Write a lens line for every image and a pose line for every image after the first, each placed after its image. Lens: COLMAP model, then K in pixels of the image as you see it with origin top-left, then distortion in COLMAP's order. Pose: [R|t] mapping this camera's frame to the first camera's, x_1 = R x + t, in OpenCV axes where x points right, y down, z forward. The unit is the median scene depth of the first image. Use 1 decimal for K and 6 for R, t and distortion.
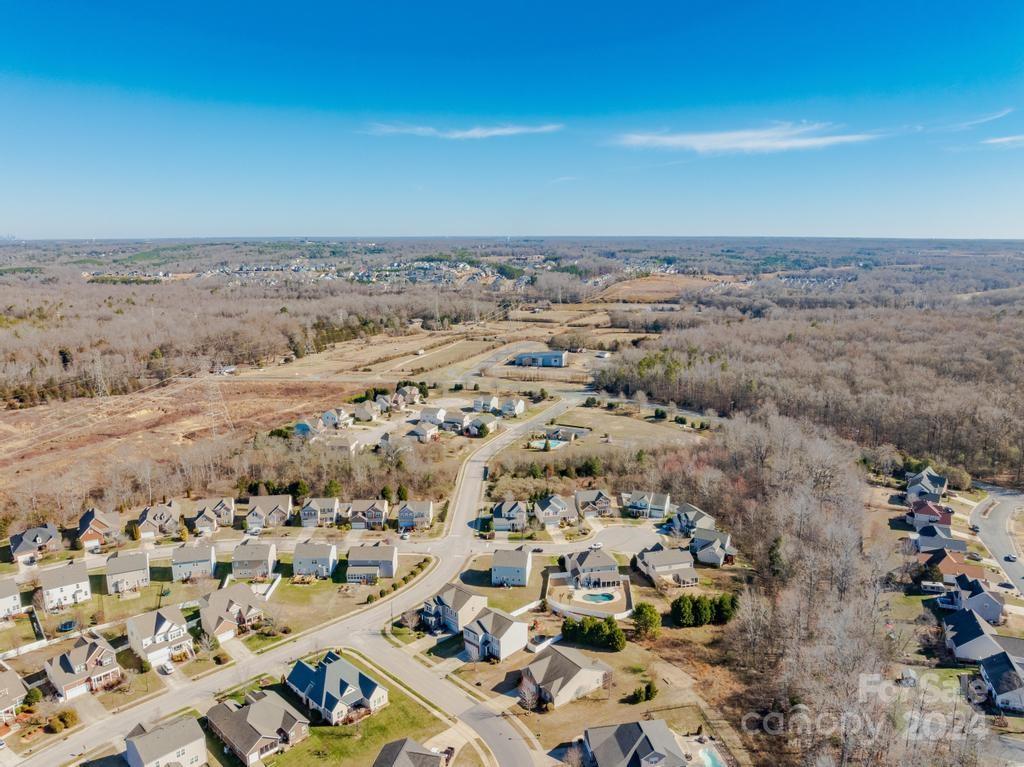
lens RADIAL K [[729.0, 0, 510.8], [0, 729.0, 380.5], [0, 0, 1]] dist [-0.029019, -0.004877]
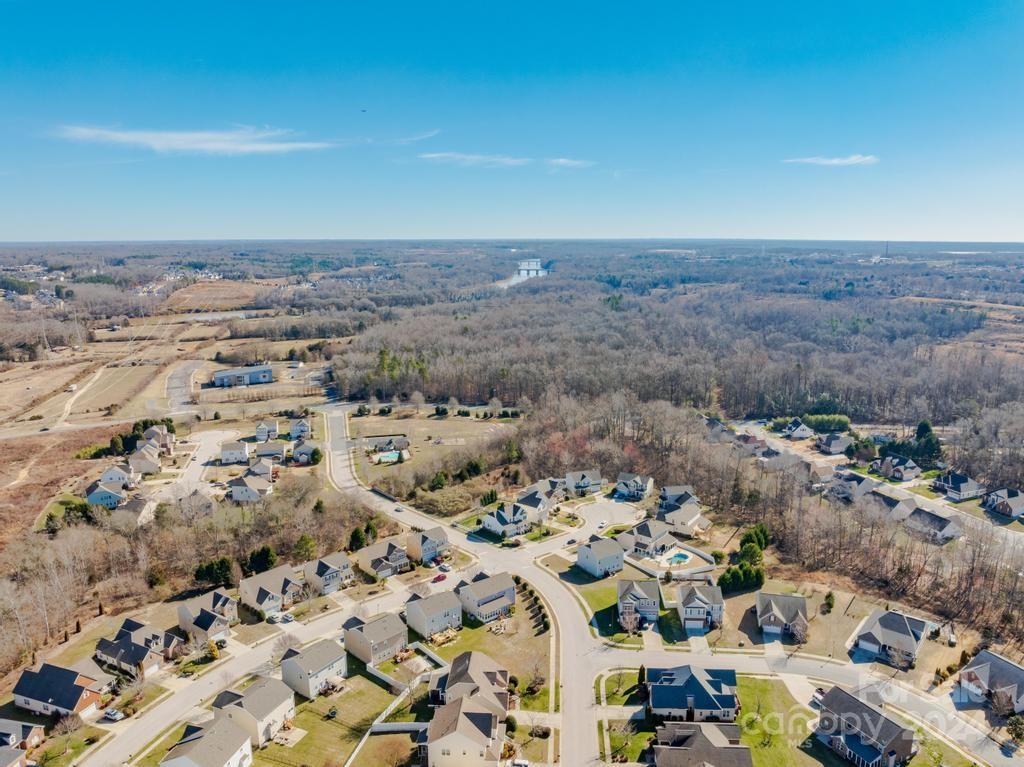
lens RADIAL K [[729.0, 0, 511.6], [0, 729.0, 381.4], [0, 0, 1]] dist [-0.029019, -0.004877]
pose [[0.768044, -0.125294, 0.628020, -0.143944], [0.127020, 0.990995, 0.042370, -0.010565], [-0.627673, 0.047228, 0.777043, 0.052354]]
